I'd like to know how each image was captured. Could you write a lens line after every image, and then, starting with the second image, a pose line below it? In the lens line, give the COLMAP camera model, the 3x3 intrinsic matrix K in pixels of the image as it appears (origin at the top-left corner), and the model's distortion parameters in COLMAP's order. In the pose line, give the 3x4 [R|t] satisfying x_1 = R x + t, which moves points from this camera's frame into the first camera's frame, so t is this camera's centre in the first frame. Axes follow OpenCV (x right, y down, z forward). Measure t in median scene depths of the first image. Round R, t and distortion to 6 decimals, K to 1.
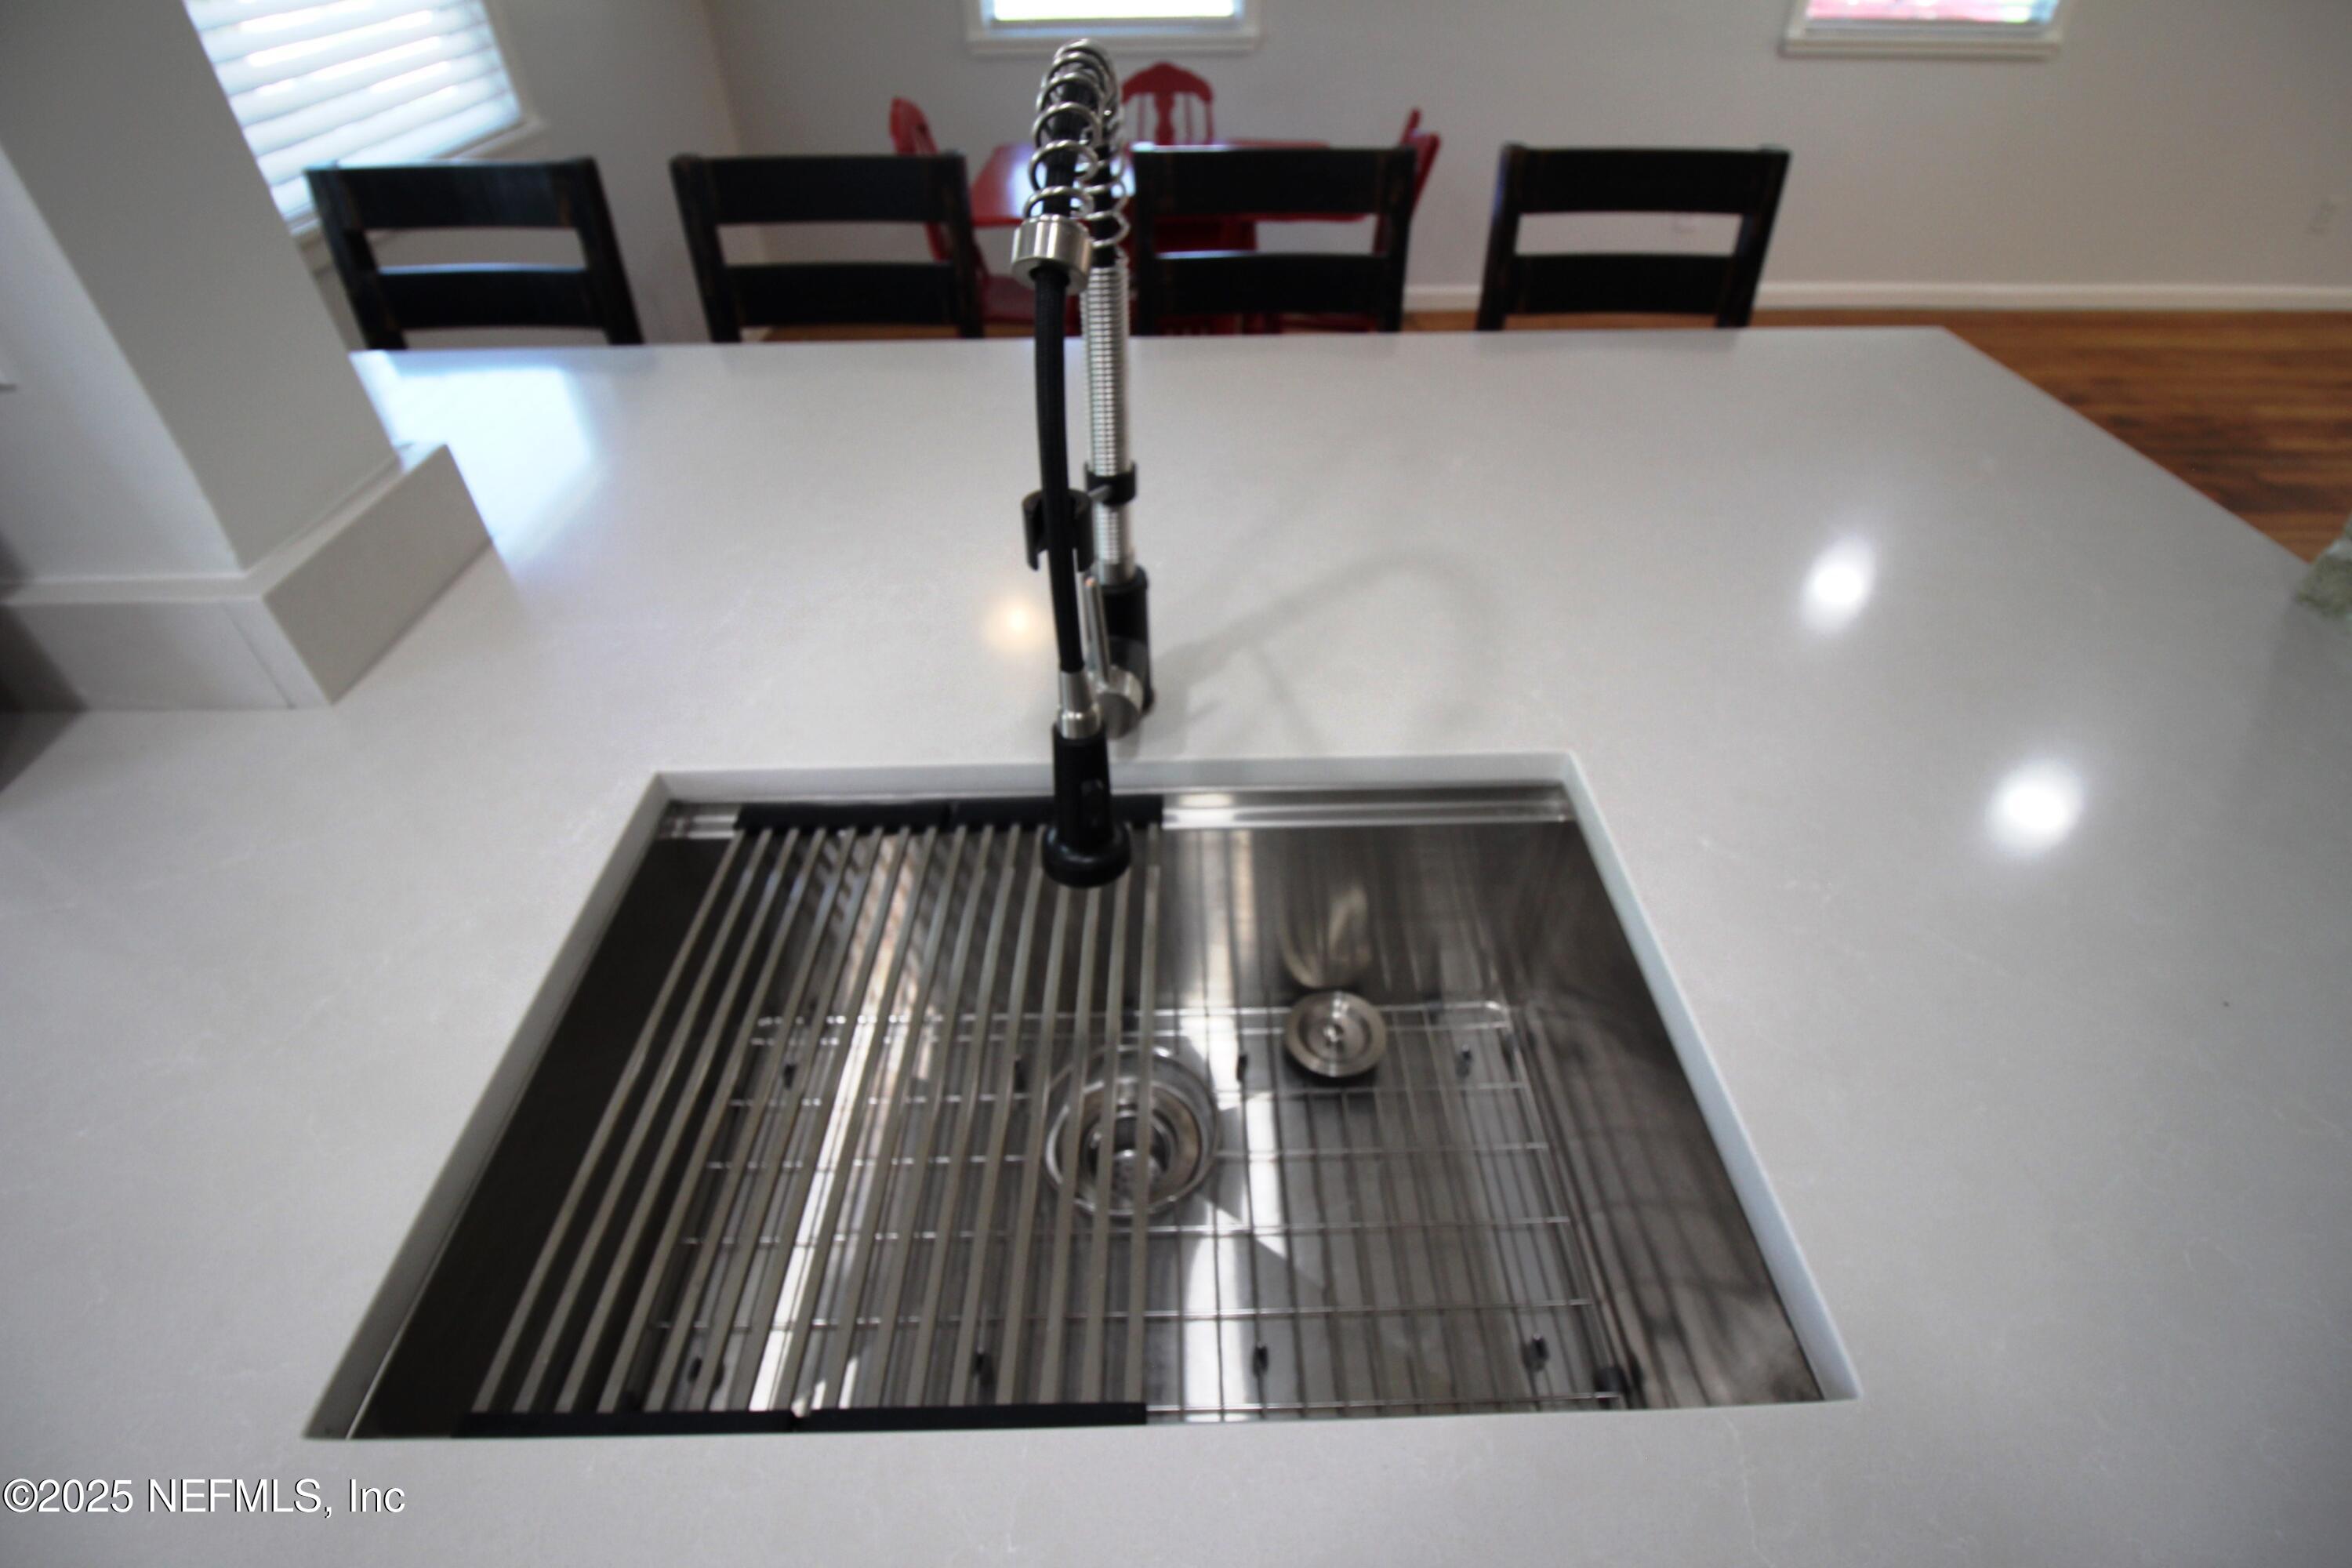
lens RADIAL K [[1091.5, 0, 1194.9], [0, 1091.5, 773.8], [0, 0, 1]] dist [-0.012846, -0.005756]
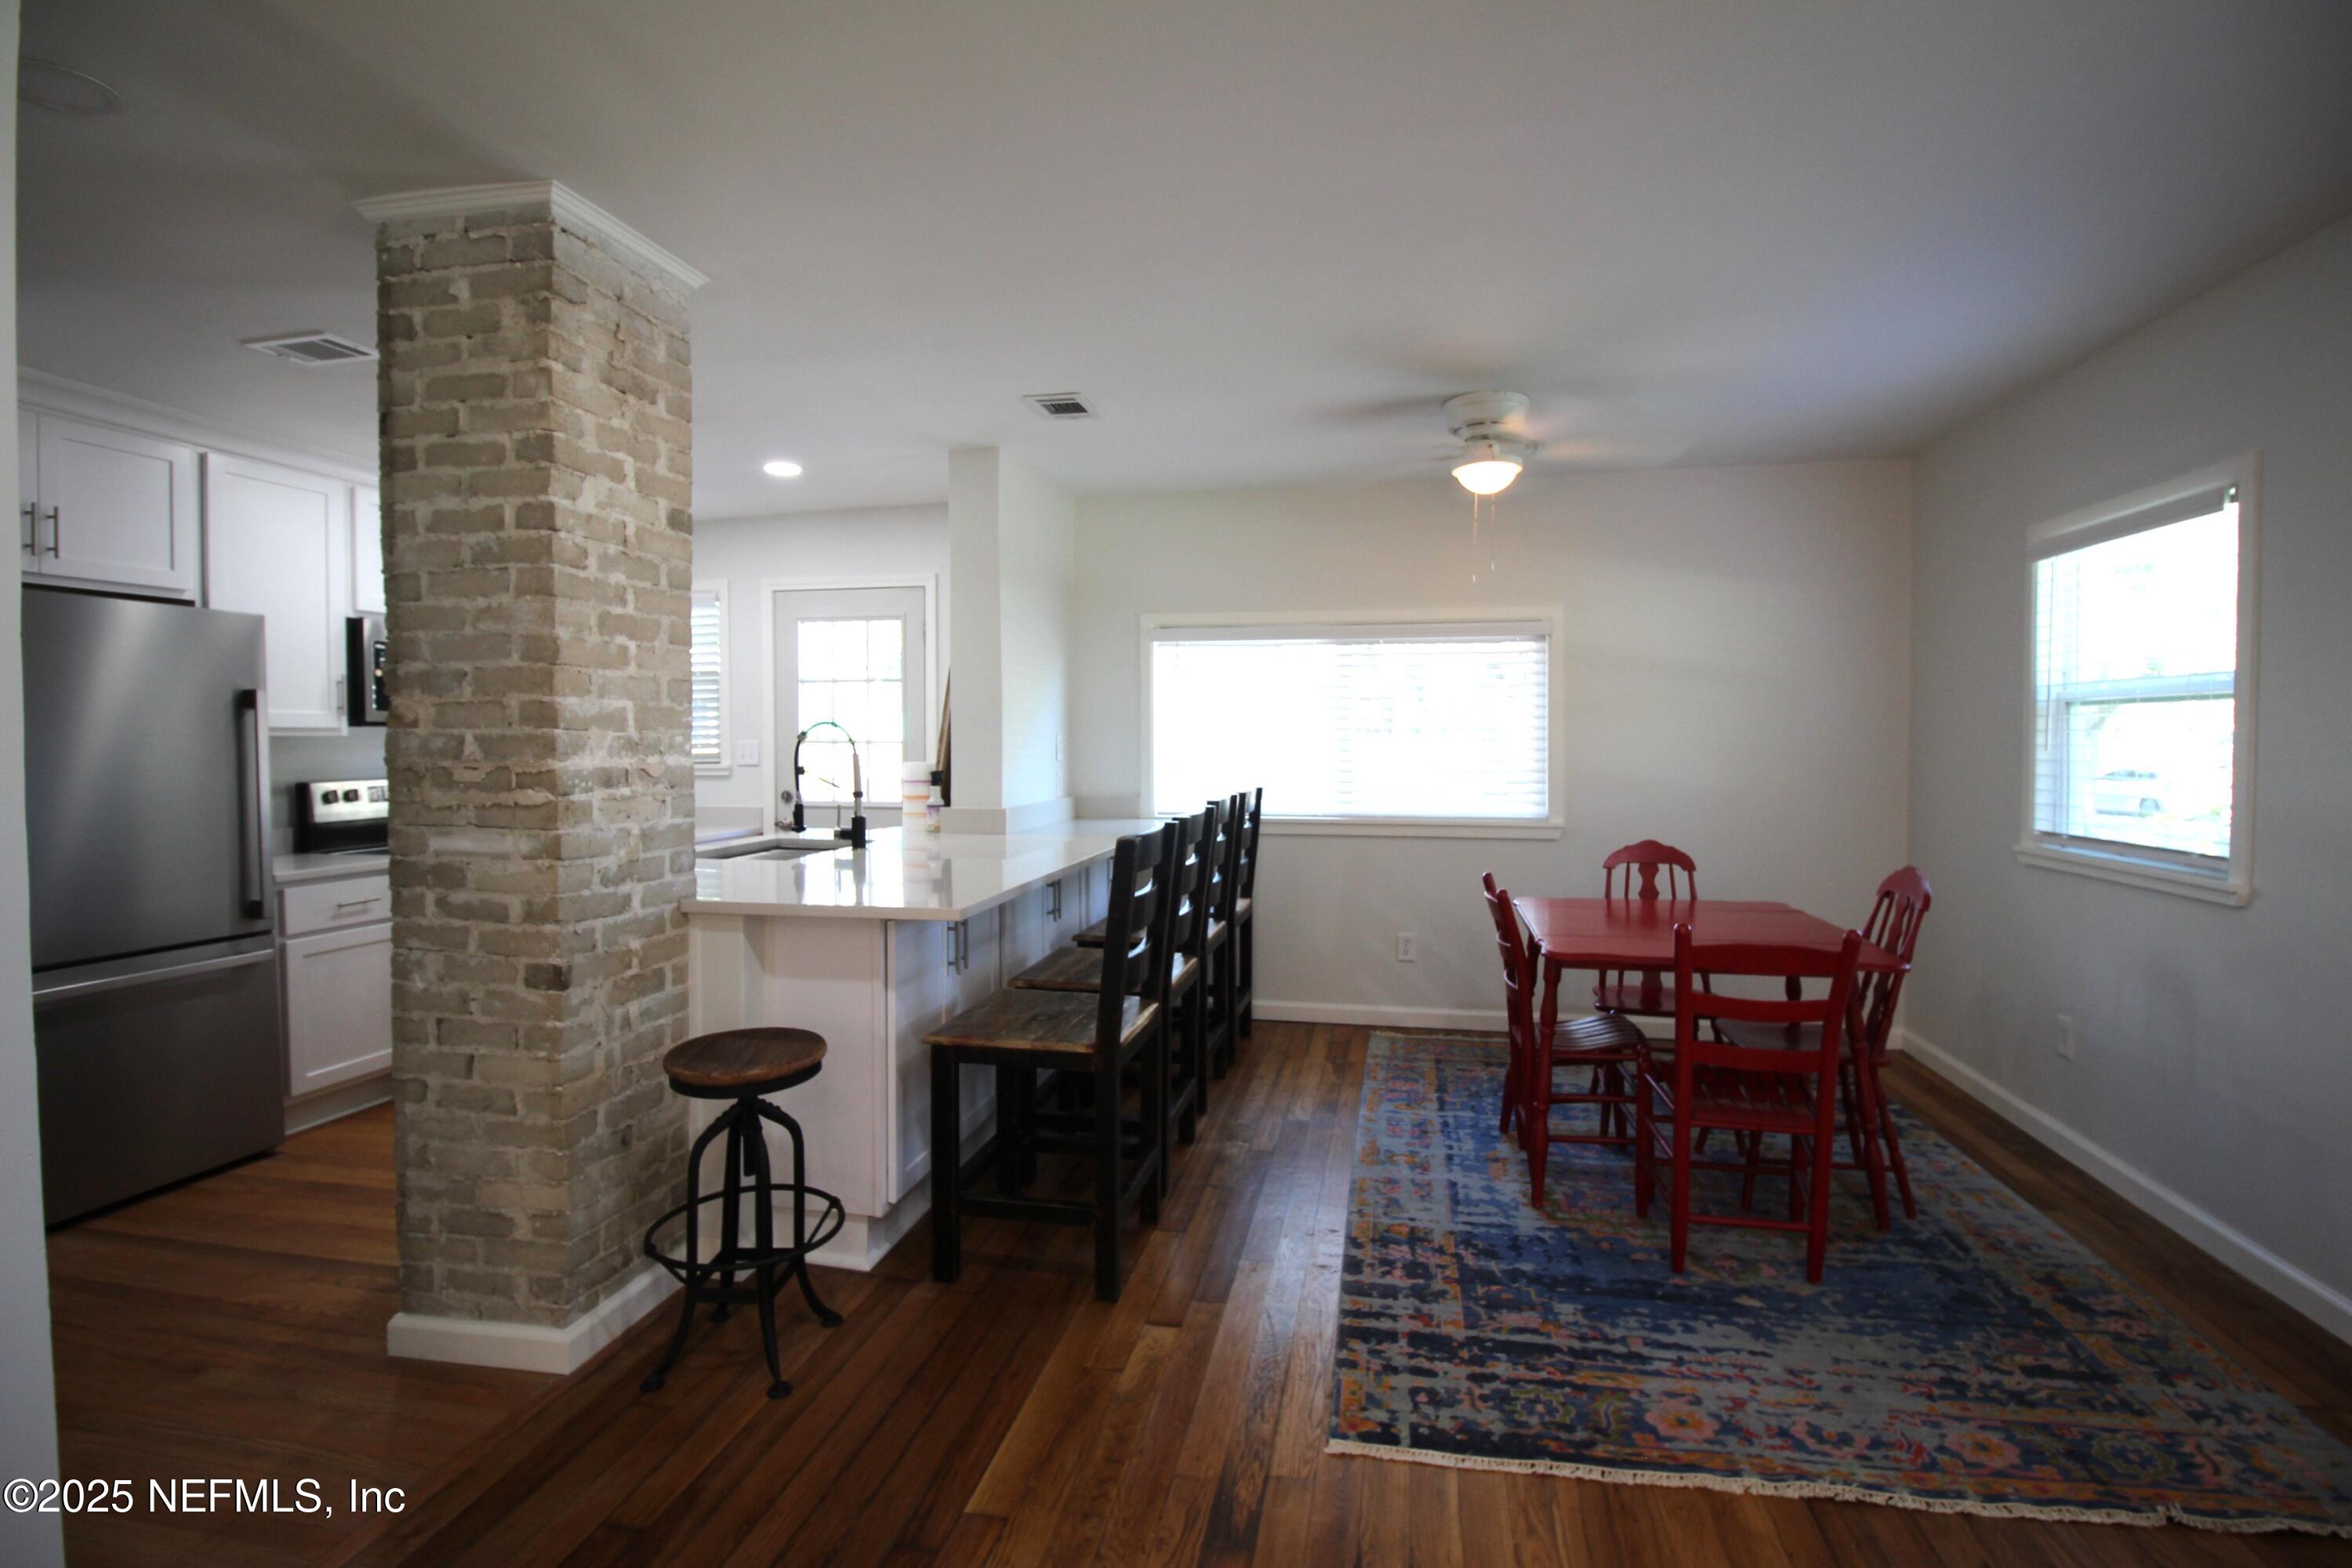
lens RADIAL K [[1091.5, 0, 1185.7], [0, 1091.5, 771.1], [0, 0, 1]] dist [-0.012846, -0.005756]
pose [[-0.216438, 0.037830, -0.975563, 1.998407], [-0.630953, 0.757114, 0.169342, -0.964382], [0.745019, 0.652187, -0.140000, 1.228998]]
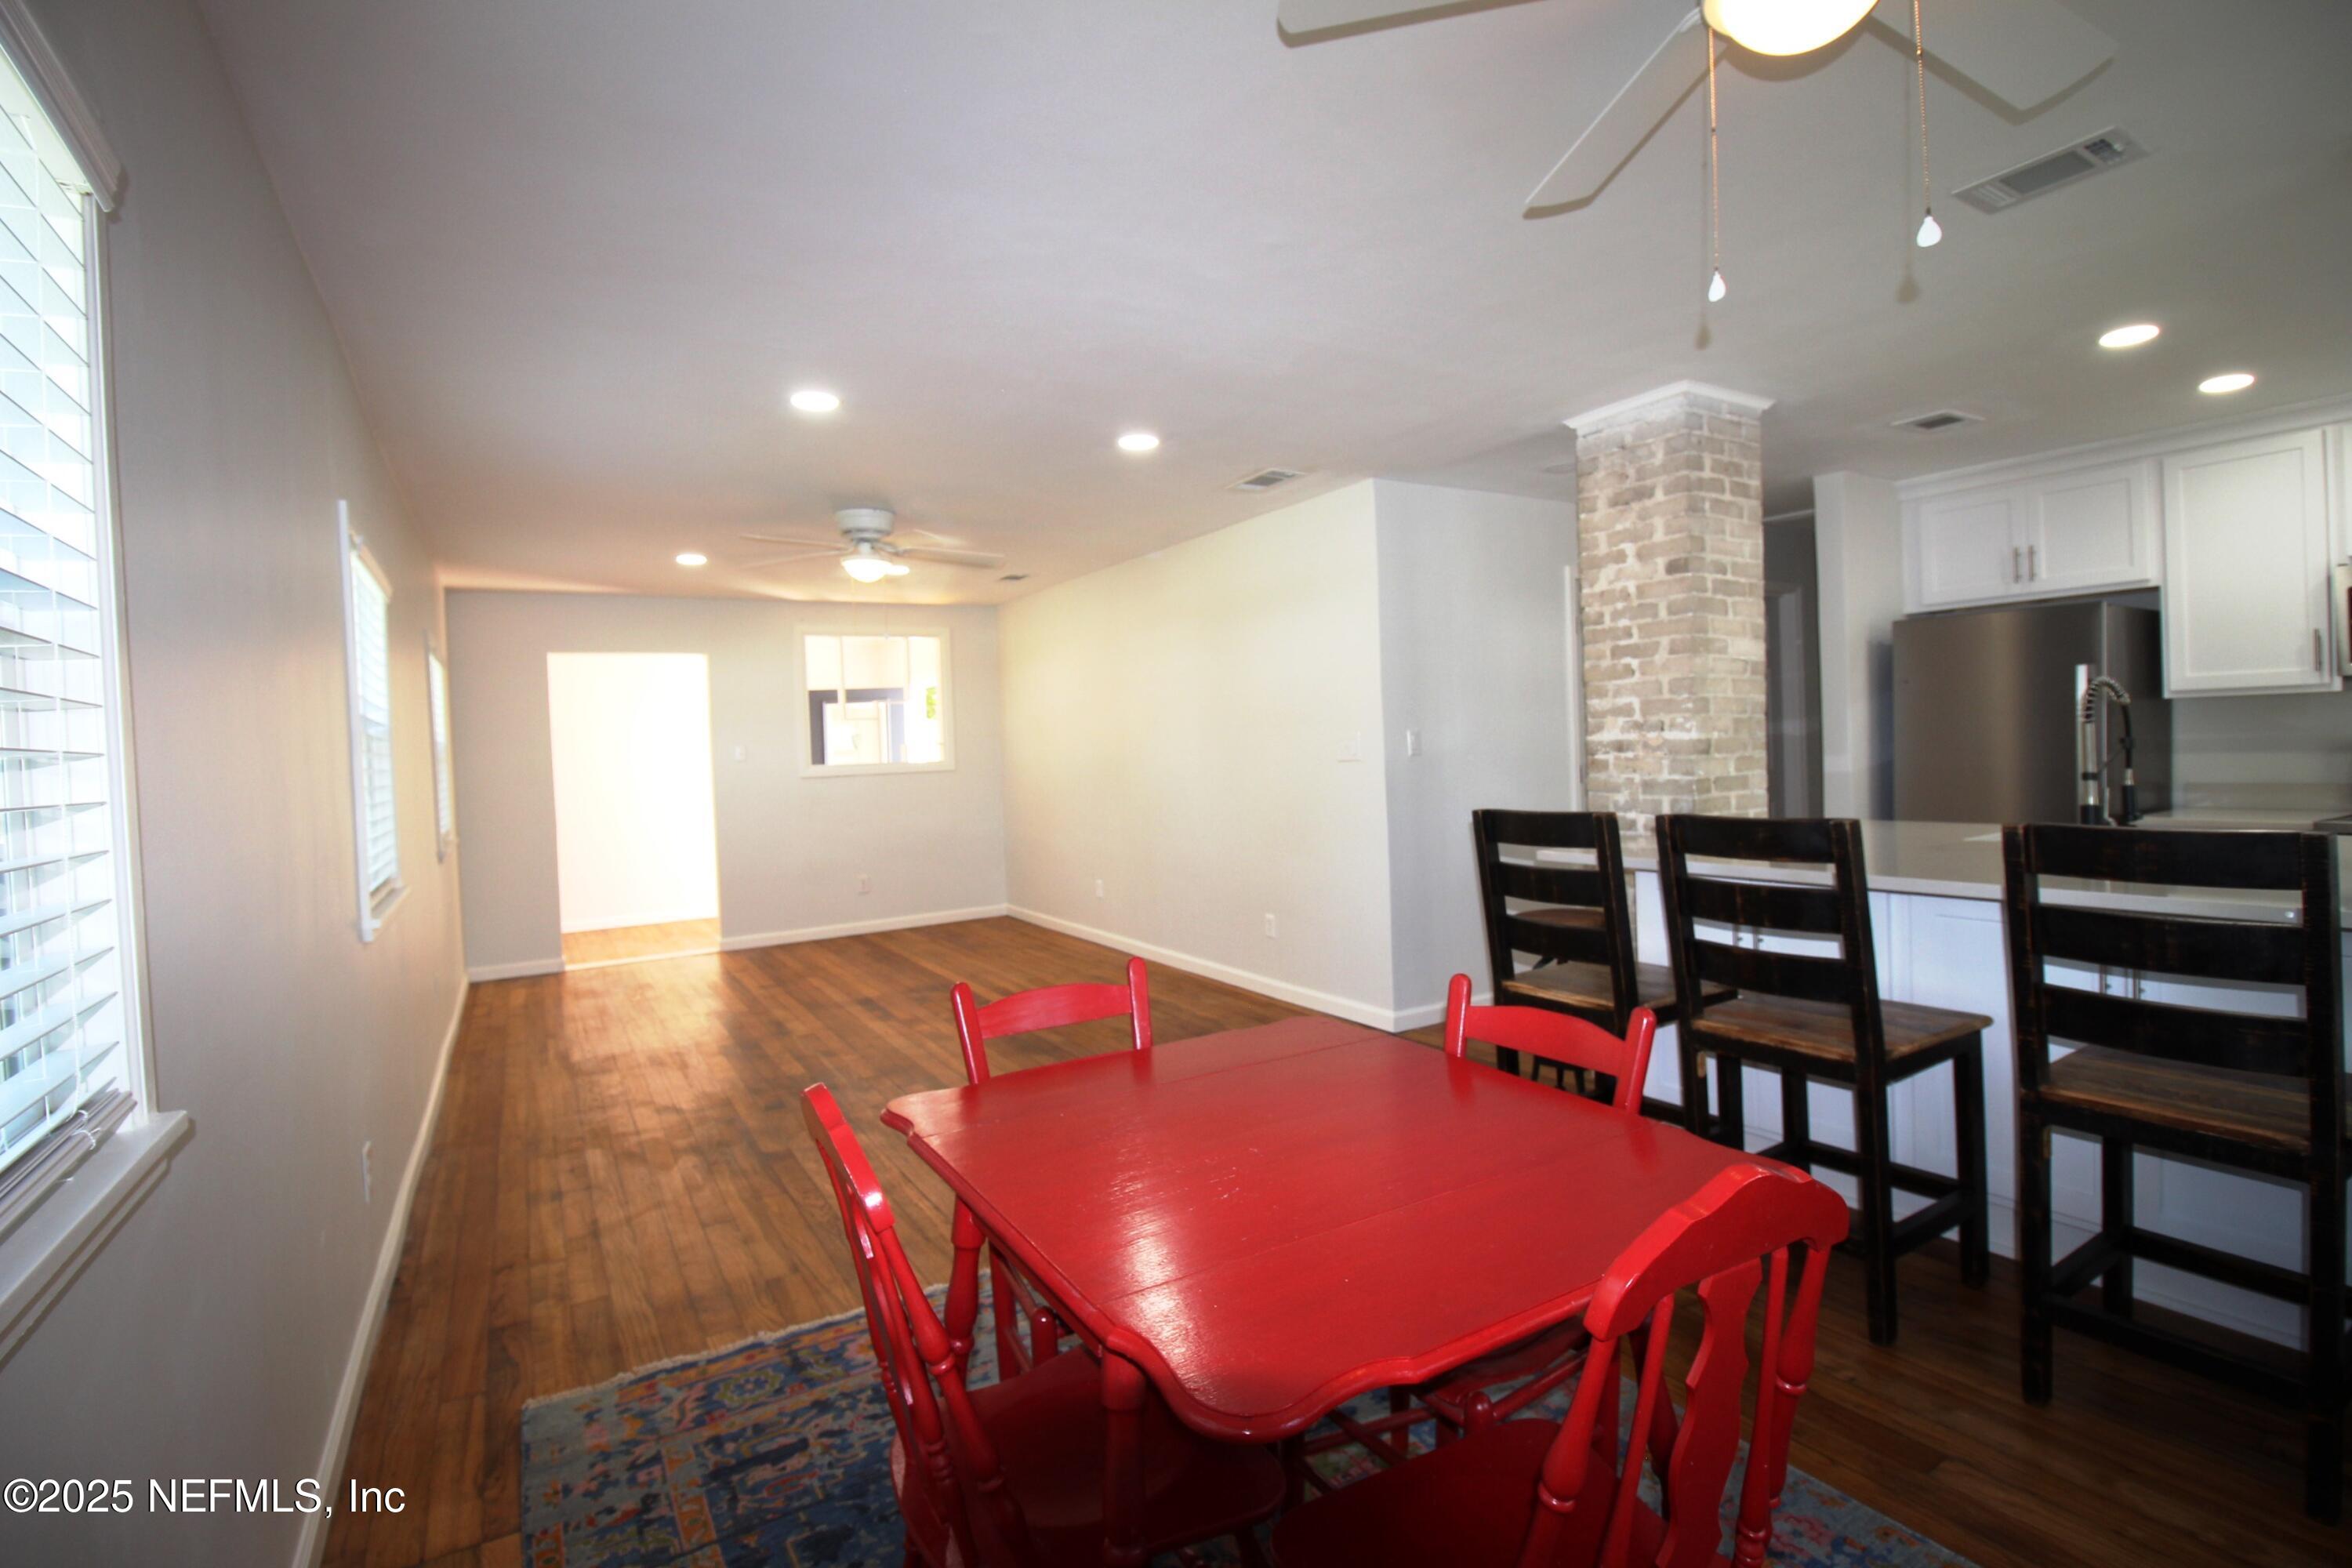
lens RADIAL K [[1091.5, 0, 1195.8], [0, 1091.5, 769.1], [0, 0, 1]] dist [-0.012846, -0.005756]
pose [[-0.510278, 0.006630, 0.859984, -0.784368], [0.589727, 0.730540, 0.344287, -1.551096], [-0.625970, 0.682838, -0.376688, 1.963385]]
